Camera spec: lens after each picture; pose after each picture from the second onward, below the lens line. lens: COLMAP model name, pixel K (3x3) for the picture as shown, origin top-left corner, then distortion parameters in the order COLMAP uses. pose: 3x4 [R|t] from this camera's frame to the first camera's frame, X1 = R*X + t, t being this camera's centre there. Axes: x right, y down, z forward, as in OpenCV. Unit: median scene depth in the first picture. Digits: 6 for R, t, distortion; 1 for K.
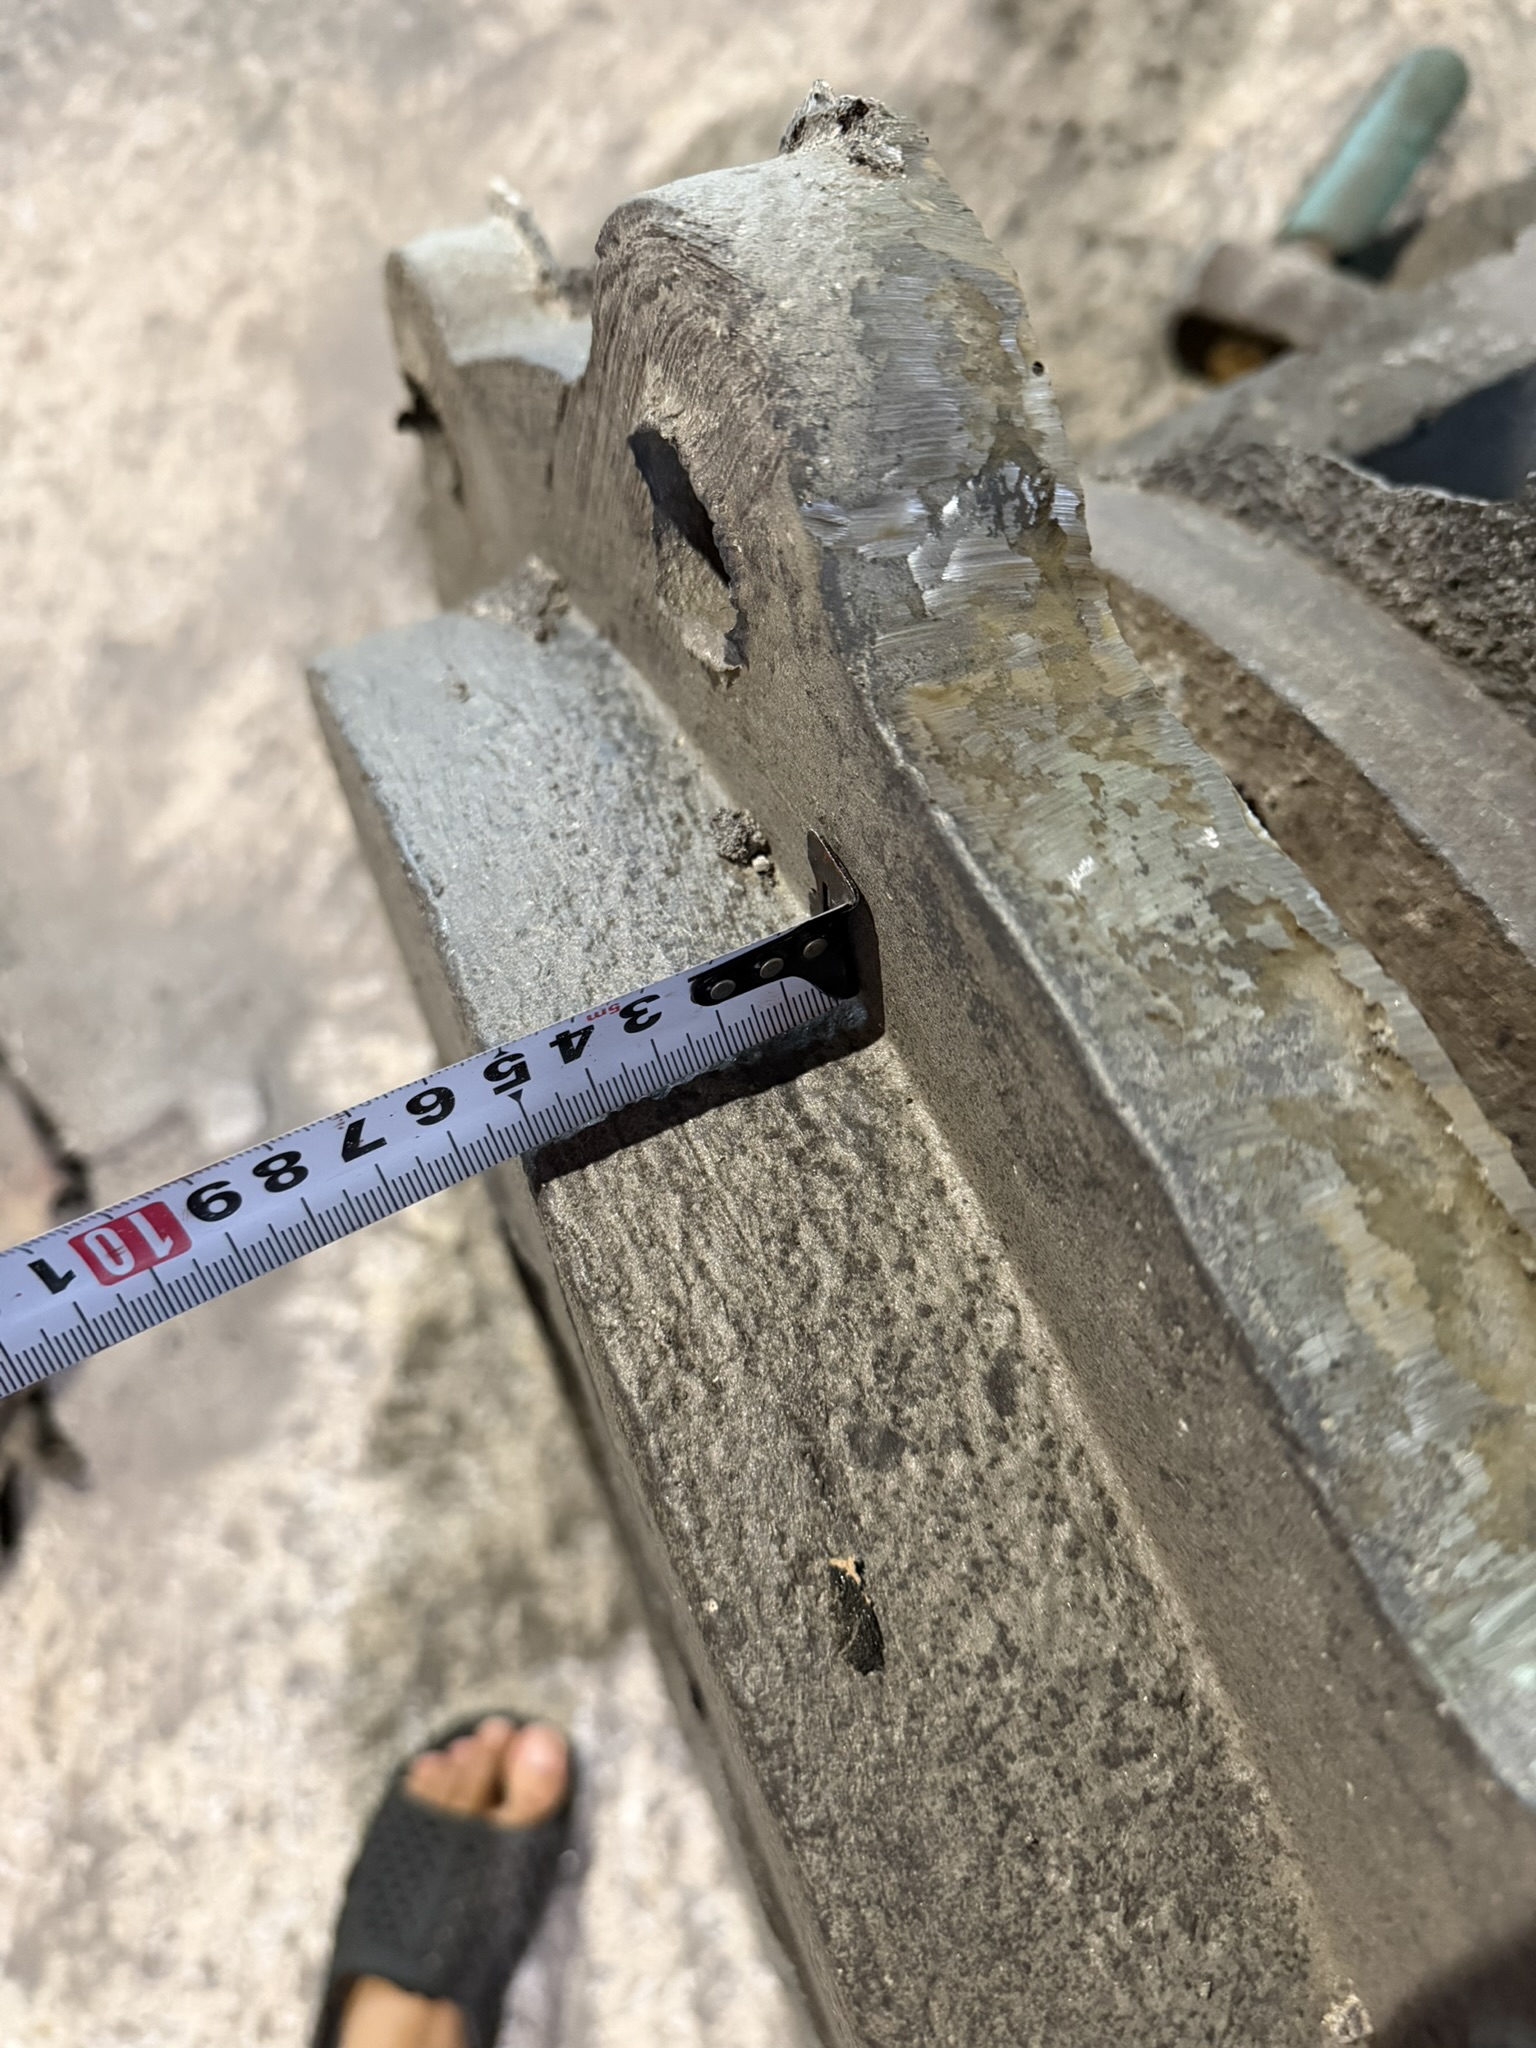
lens RADIAL K [[1589.6, 0, 753.0], [0, 1589.6, 996.0], [0, 0, 1]] dist [-0.025715, -0.002450]
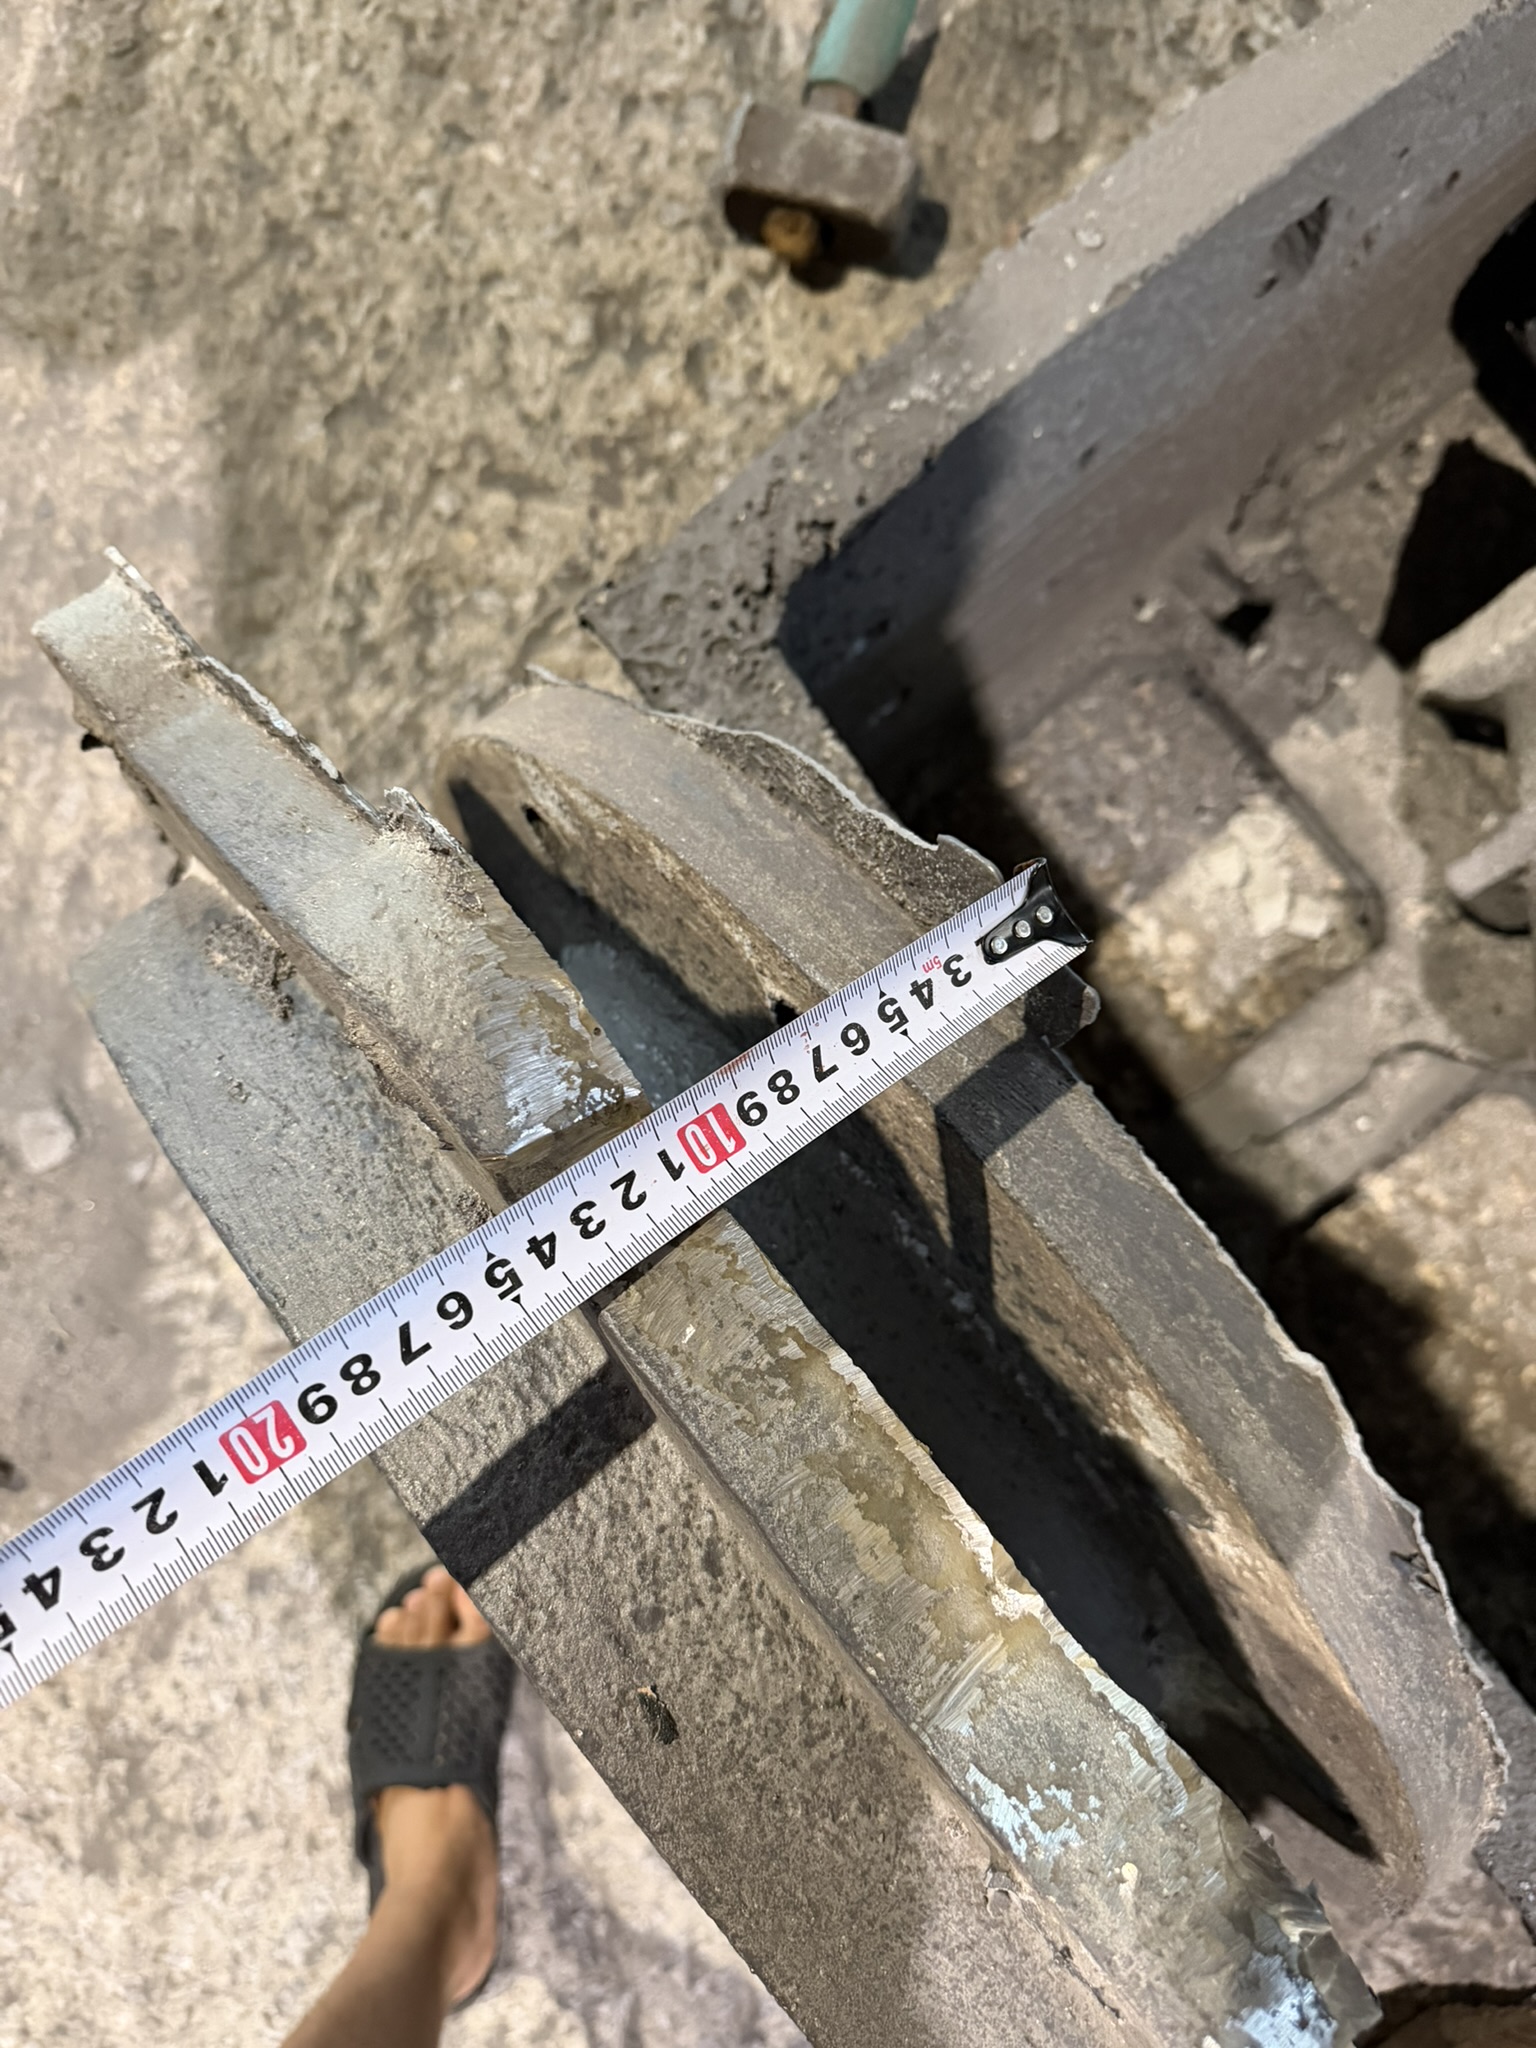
lens RADIAL K [[1598.7, 0, 768.9], [0, 1598.7, 998.1], [0, 0, 1]] dist [0.061969, -0.103872]
pose [[0.961684, -0.243326, 0.126321, 0.149267], [0.208682, 0.948496, 0.238340, -0.776264], [-0.177810, -0.202847, 0.962931, -0.611550]]
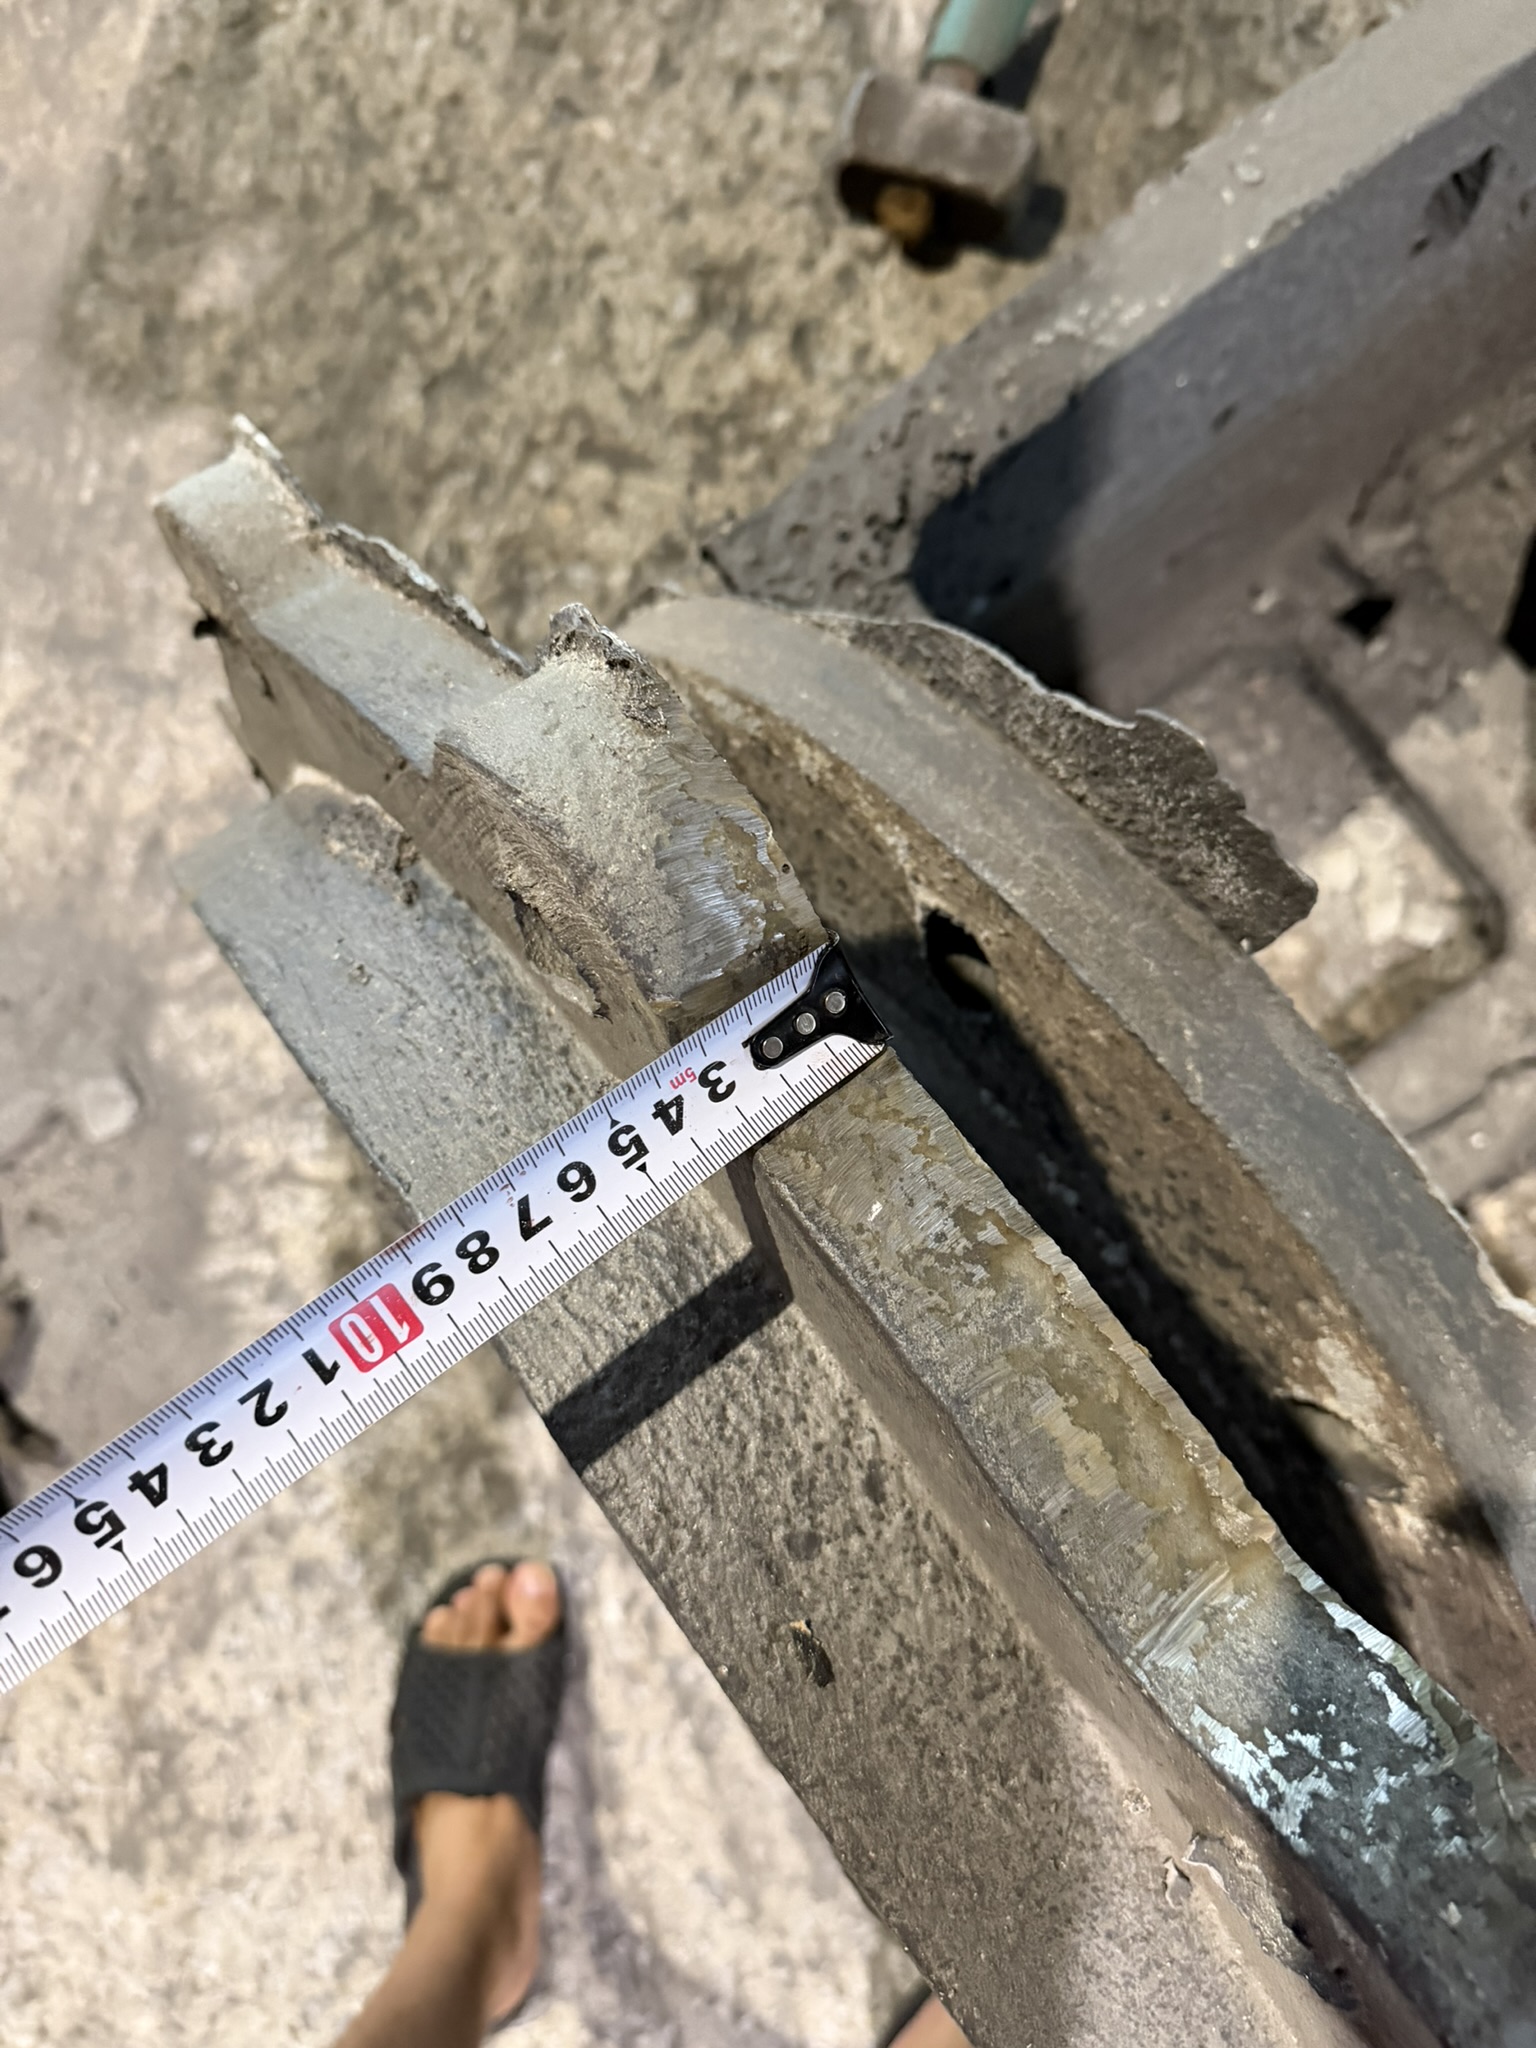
lens RADIAL K [[1594.0, 0, 754.2], [0, 1594.0, 1013.0], [0, 0, 1]] dist [0.063652, -0.118241]
pose [[0.973235, -0.203555, 0.106673, -0.033446], [0.178610, 0.962058, 0.206259, -0.569454], [-0.144611, -0.181685, 0.972666, -0.452923]]
